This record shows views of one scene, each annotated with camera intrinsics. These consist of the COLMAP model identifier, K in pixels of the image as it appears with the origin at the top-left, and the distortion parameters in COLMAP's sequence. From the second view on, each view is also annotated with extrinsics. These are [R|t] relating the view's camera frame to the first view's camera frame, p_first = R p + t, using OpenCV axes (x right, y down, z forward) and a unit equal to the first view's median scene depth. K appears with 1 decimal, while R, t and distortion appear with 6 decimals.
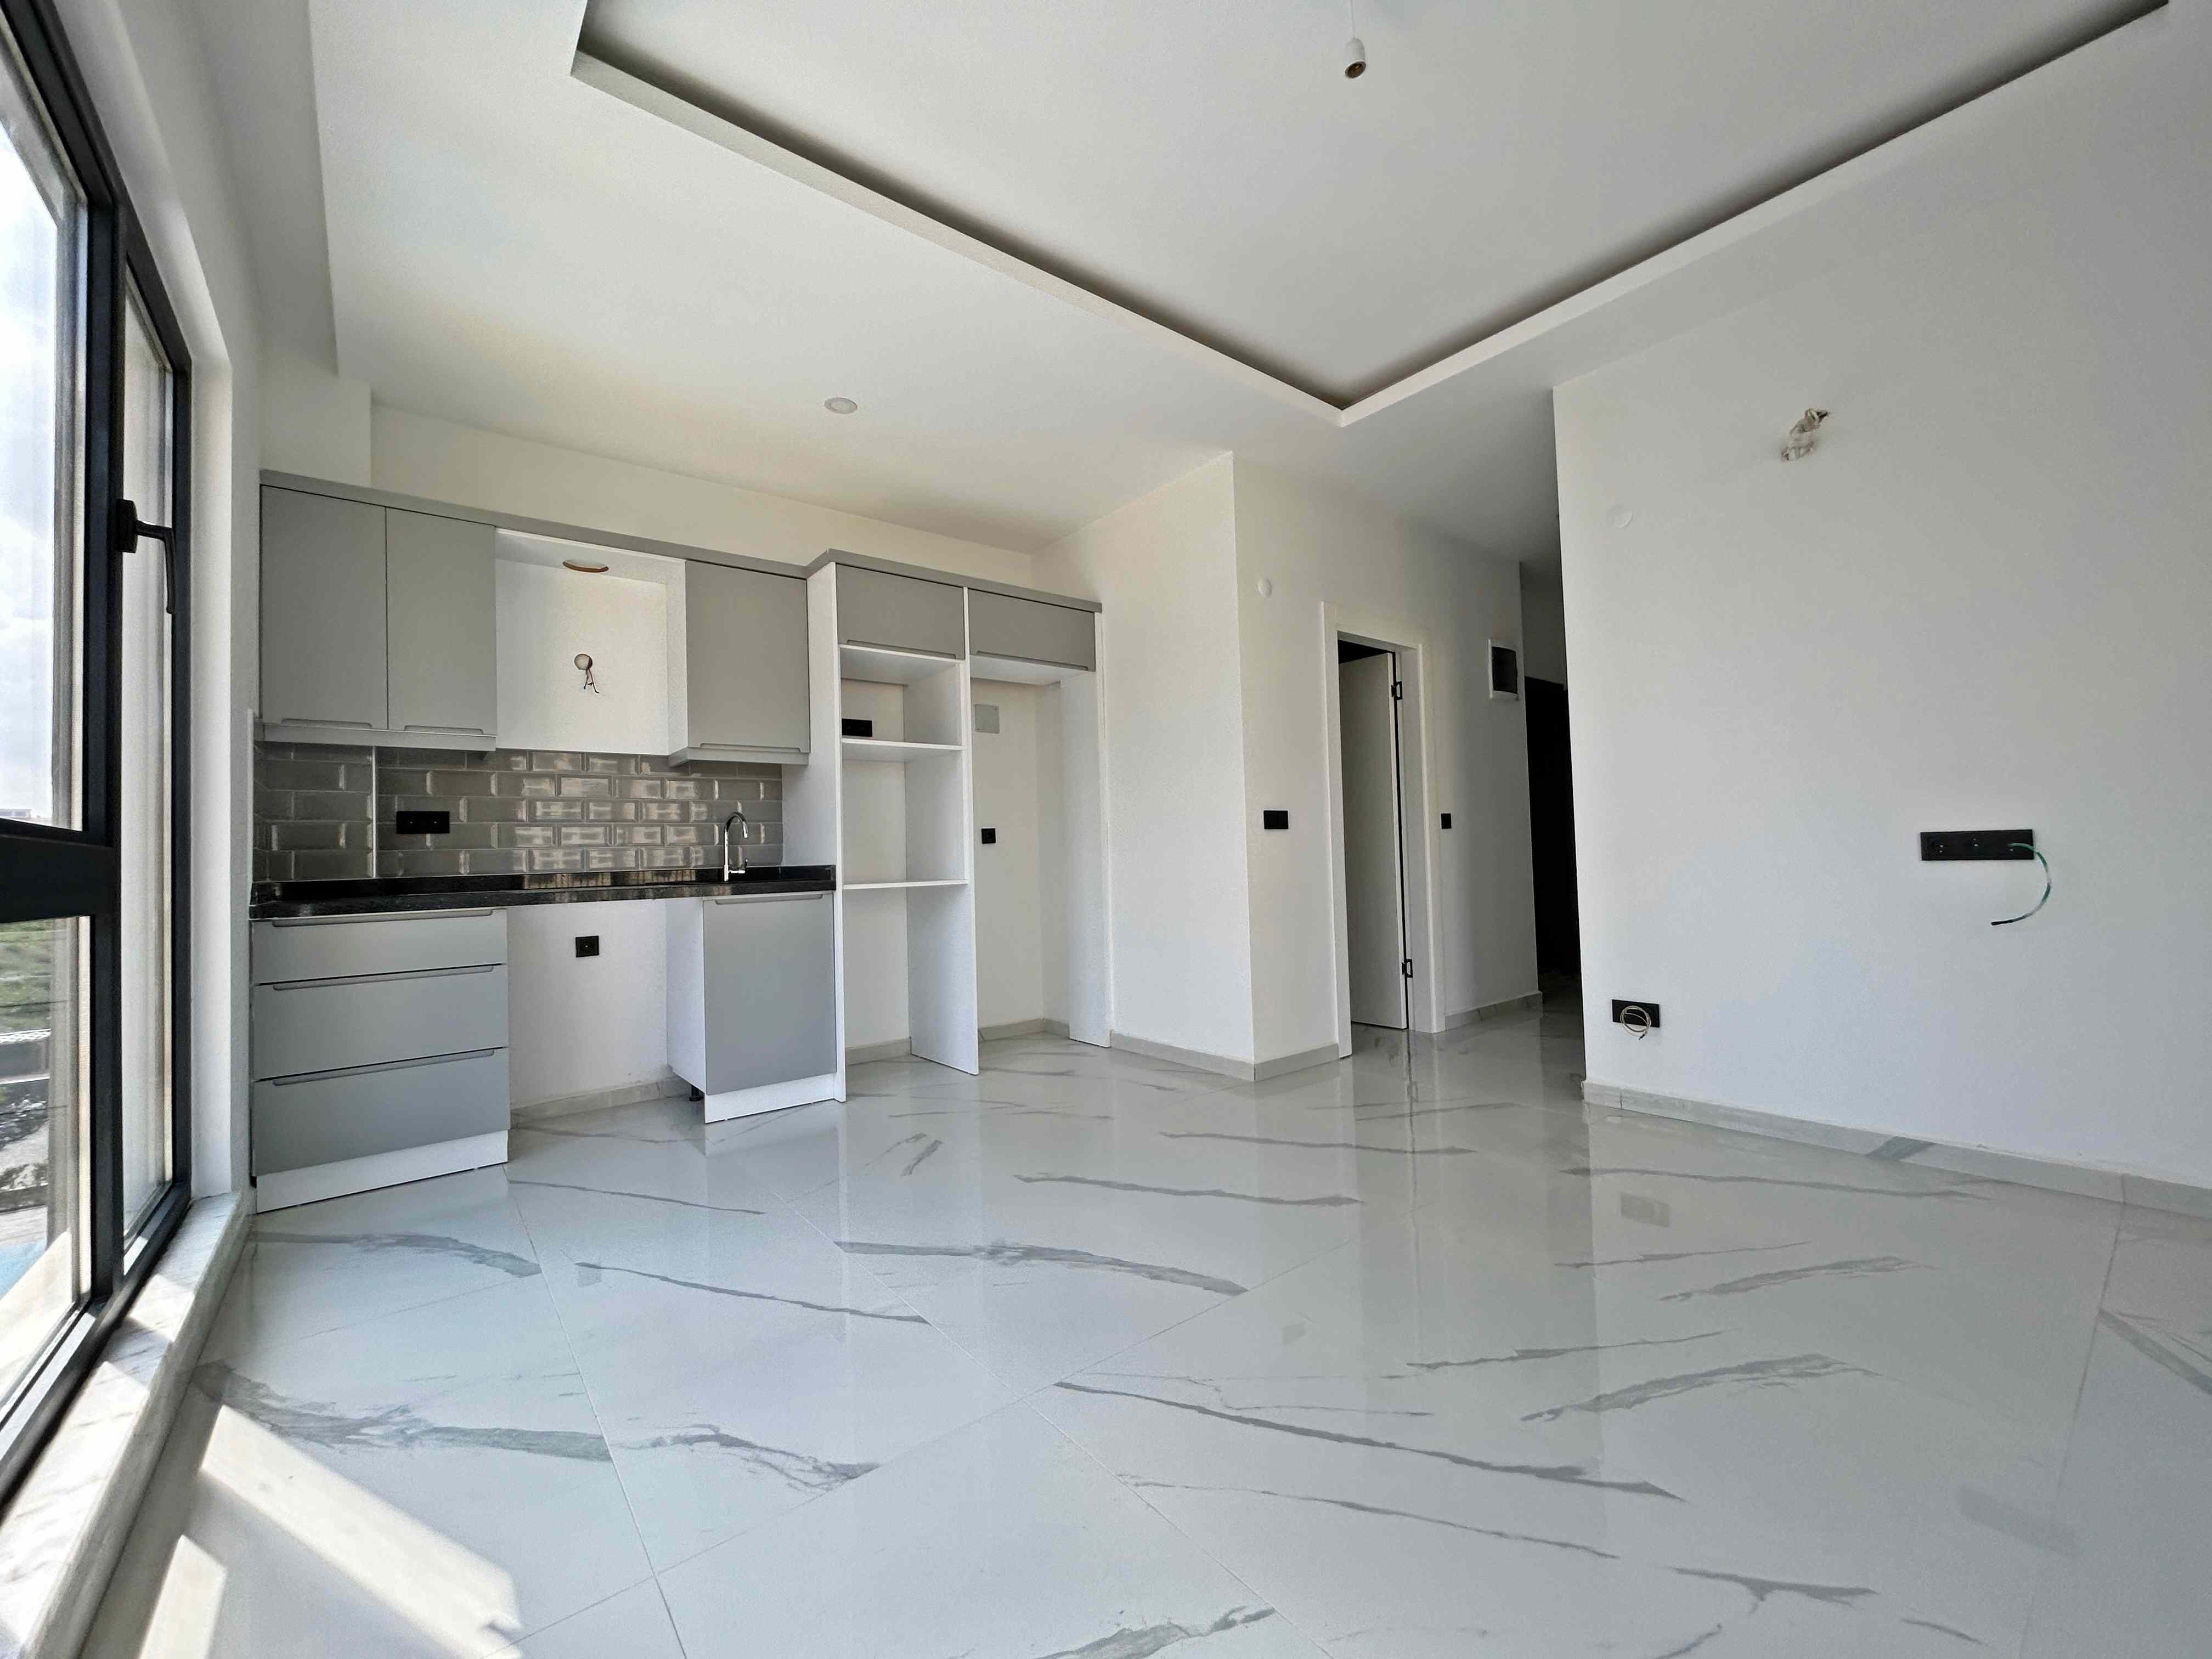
lens RADIAL K [[883.3, 0, 1098.8], [0, 883.3, 823.5], [0, 0, 1]] dist [-0.000506, -0.000065]
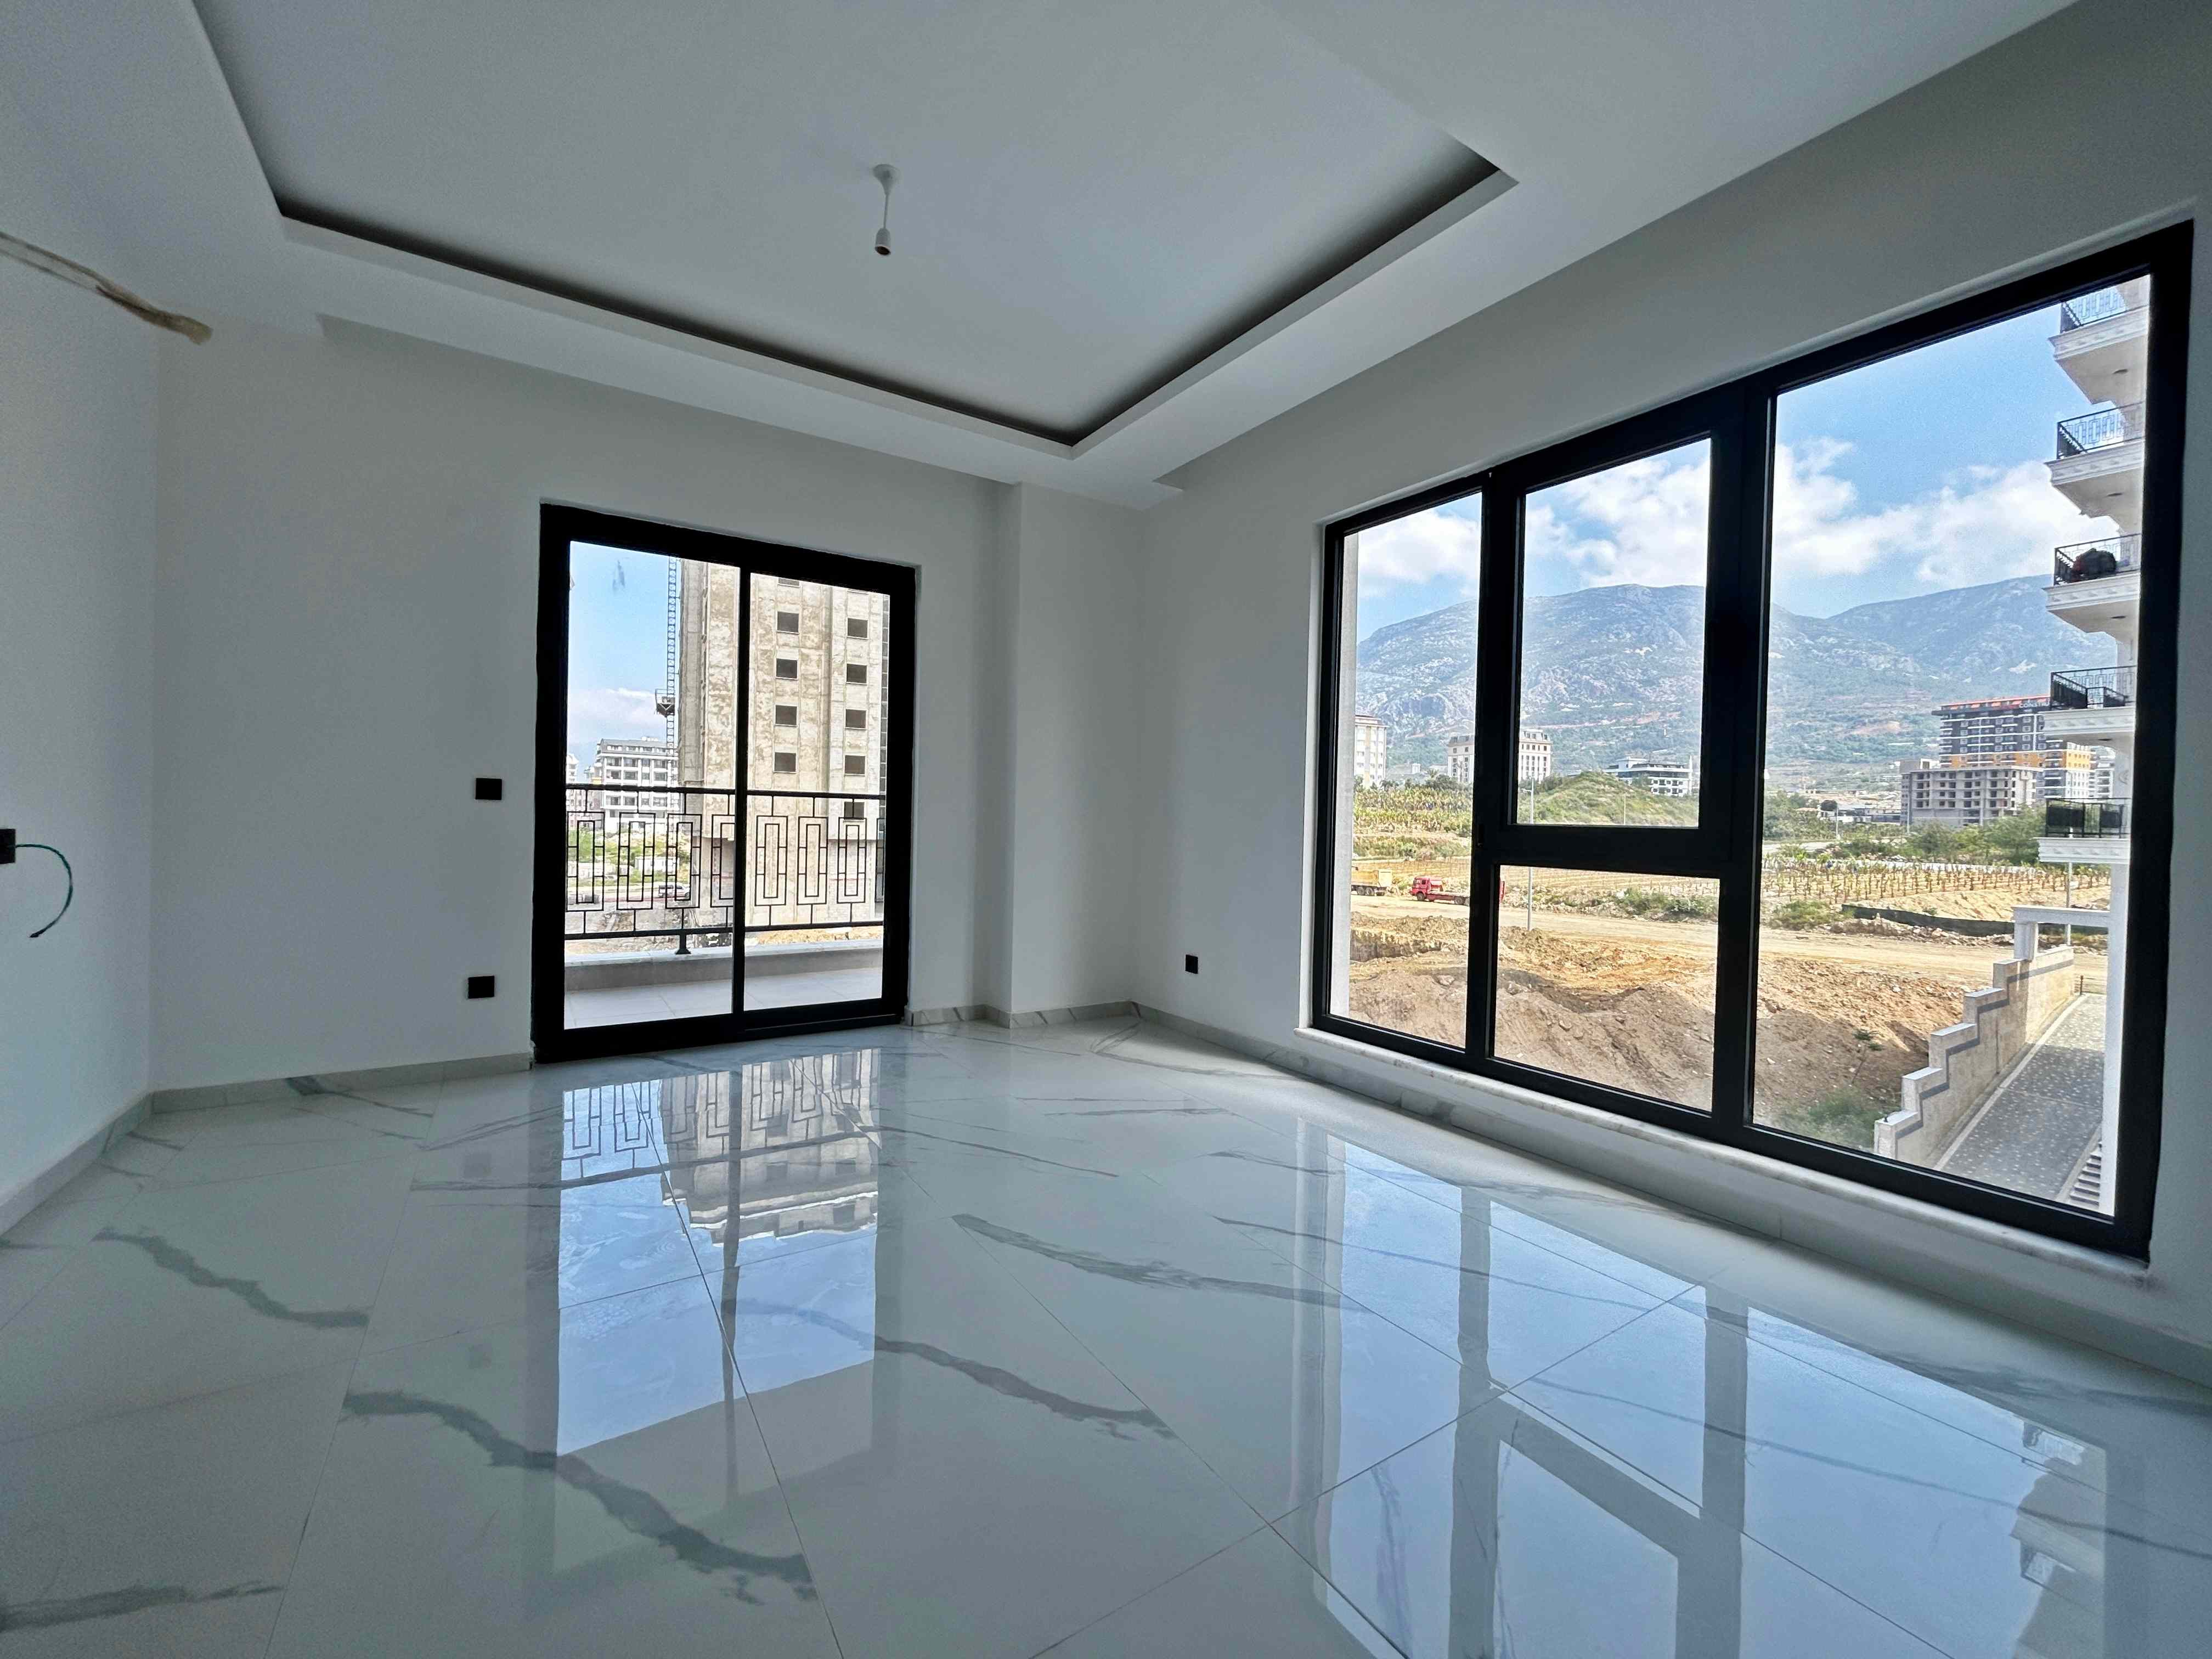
lens RADIAL K [[883.3, 0, 1098.8], [0, 883.3, 823.5], [0, 0, 1]] dist [-0.000506, -0.000065]
pose [[-0.994930, 0.007376, 0.100300, -0.092717], [0.003319, 0.999172, -0.040549, 0.031140], [-0.100516, -0.040010, -0.994131, 1.345894]]
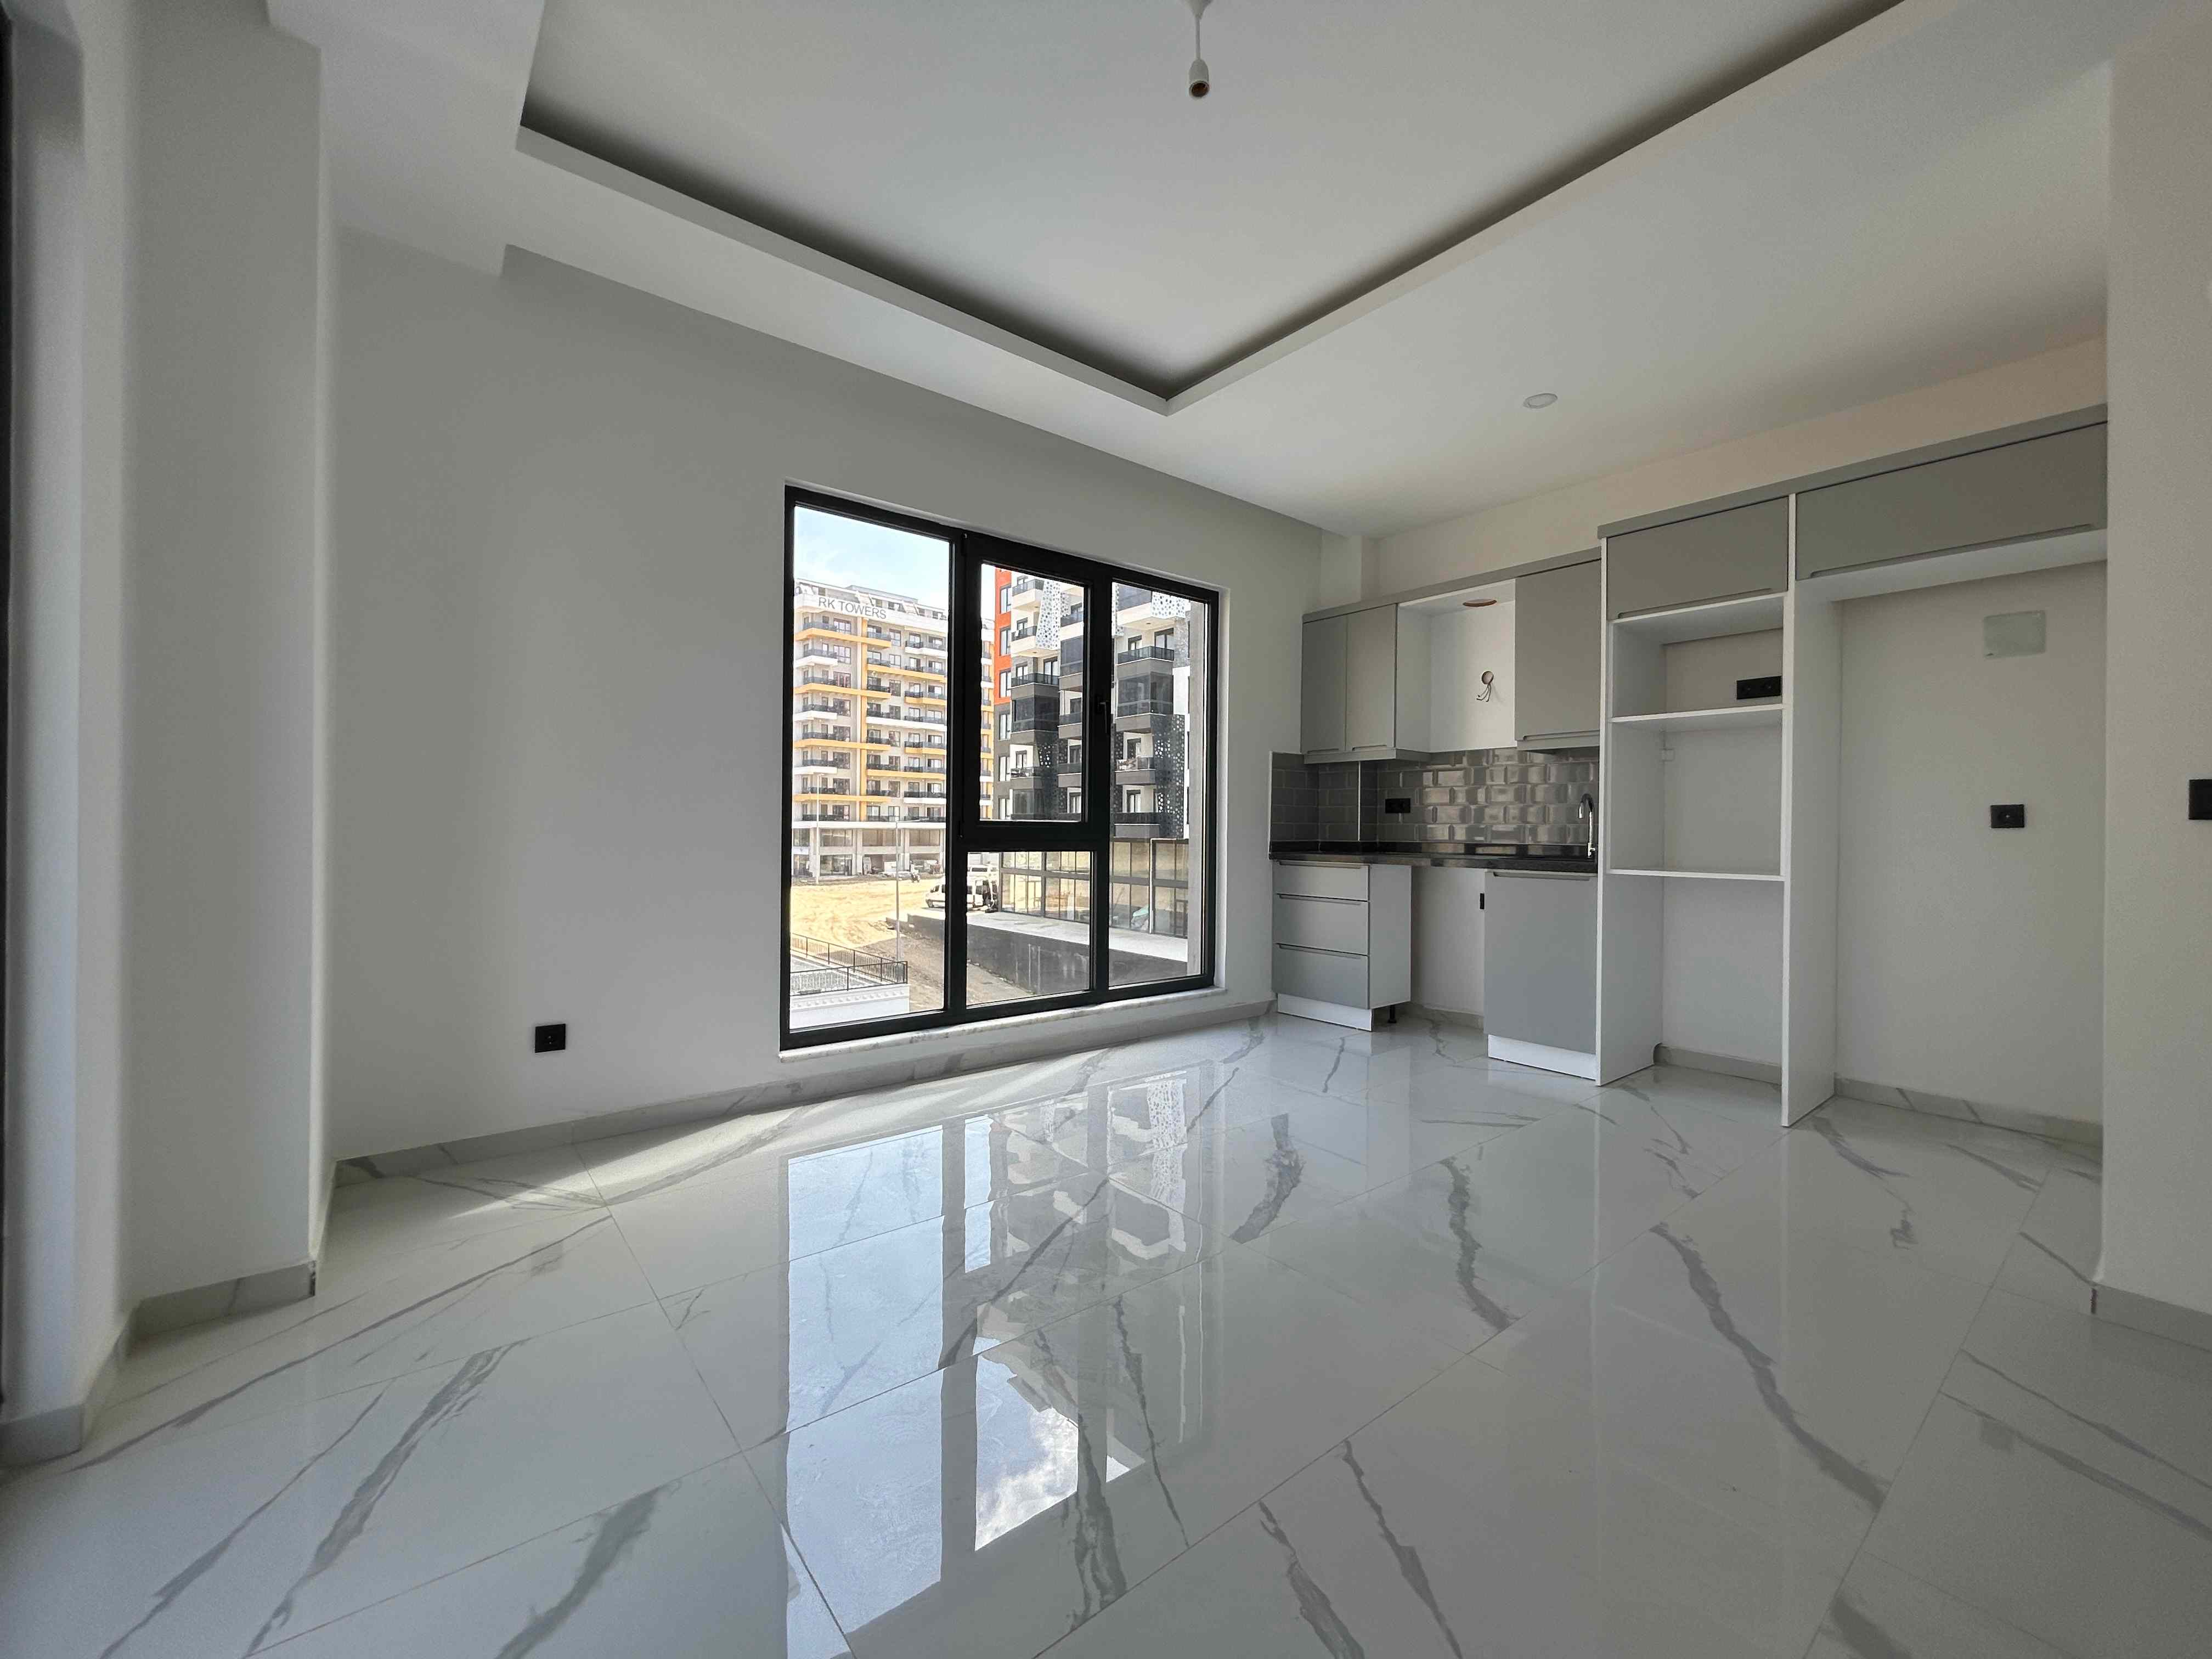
lens RADIAL K [[895.8, 0, 1106.0], [0, 895.8, 829.5], [0, 0, 1]] dist [0.000443, 0.000211]
pose [[0.009949, 0.032468, -0.999423, 0.810525], [0.030746, 0.998990, 0.032760, -0.028046], [0.999478, -0.031054, 0.008941, 0.504756]]
